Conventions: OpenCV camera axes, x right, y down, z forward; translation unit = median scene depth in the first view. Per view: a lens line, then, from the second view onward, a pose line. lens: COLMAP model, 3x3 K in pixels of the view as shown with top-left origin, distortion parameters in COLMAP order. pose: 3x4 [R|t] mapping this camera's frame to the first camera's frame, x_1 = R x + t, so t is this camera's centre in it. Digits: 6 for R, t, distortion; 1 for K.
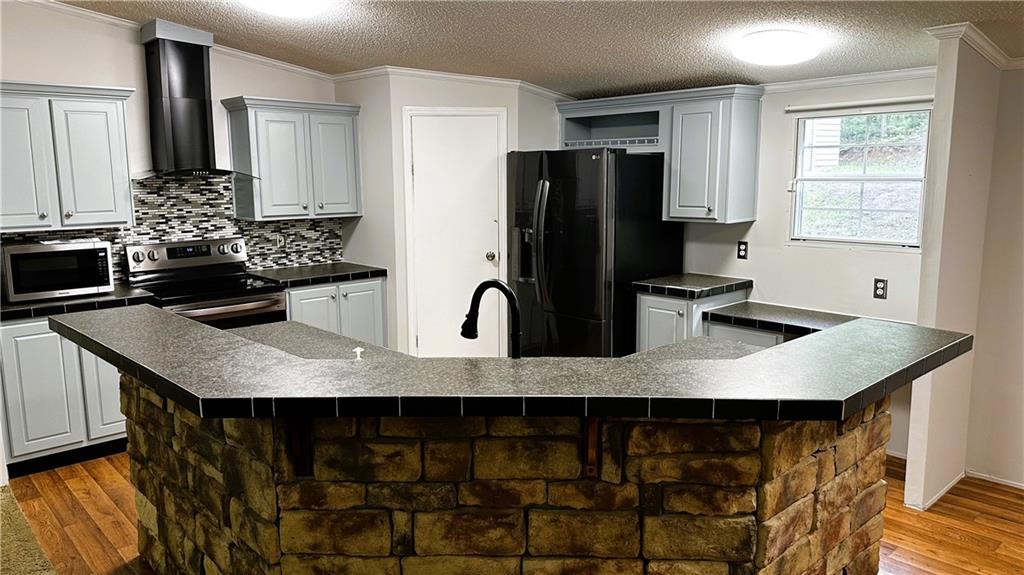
lens RADIAL K [[719.0, 0, 498.9], [0, 719.0, 286.2], [0, 0, 1]] dist [0.036139, -0.044808]
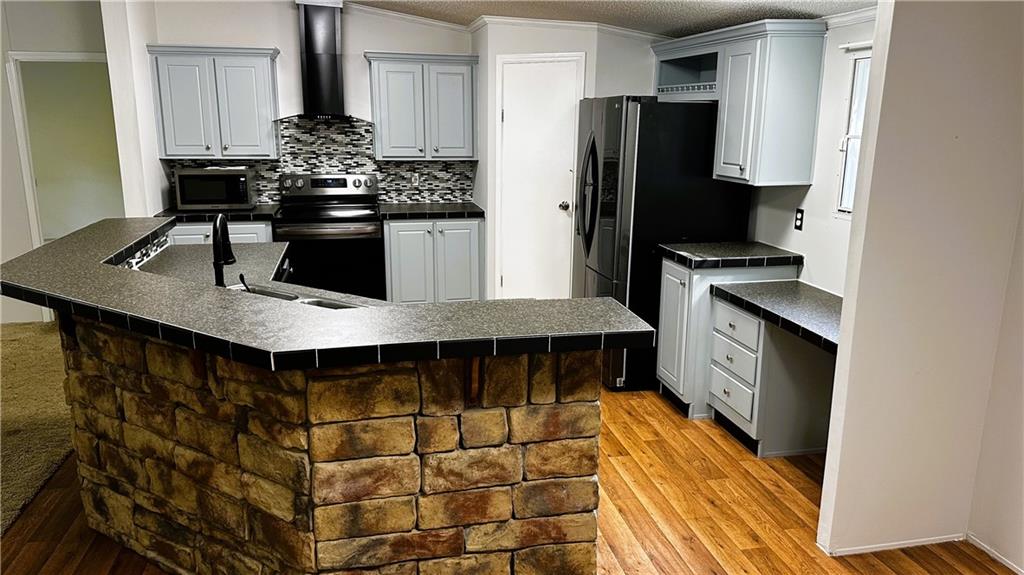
lens RADIAL K [[719.0, 0, 520.3], [0, 719.0, 288.6], [0, 0, 1]] dist [0.036139, -0.044808]
pose [[0.863563, 0.130640, -0.487023, 0.503181], [-0.092721, 0.990526, 0.101293, -0.026844], [0.495642, -0.042315, 0.867495, 0.112564]]
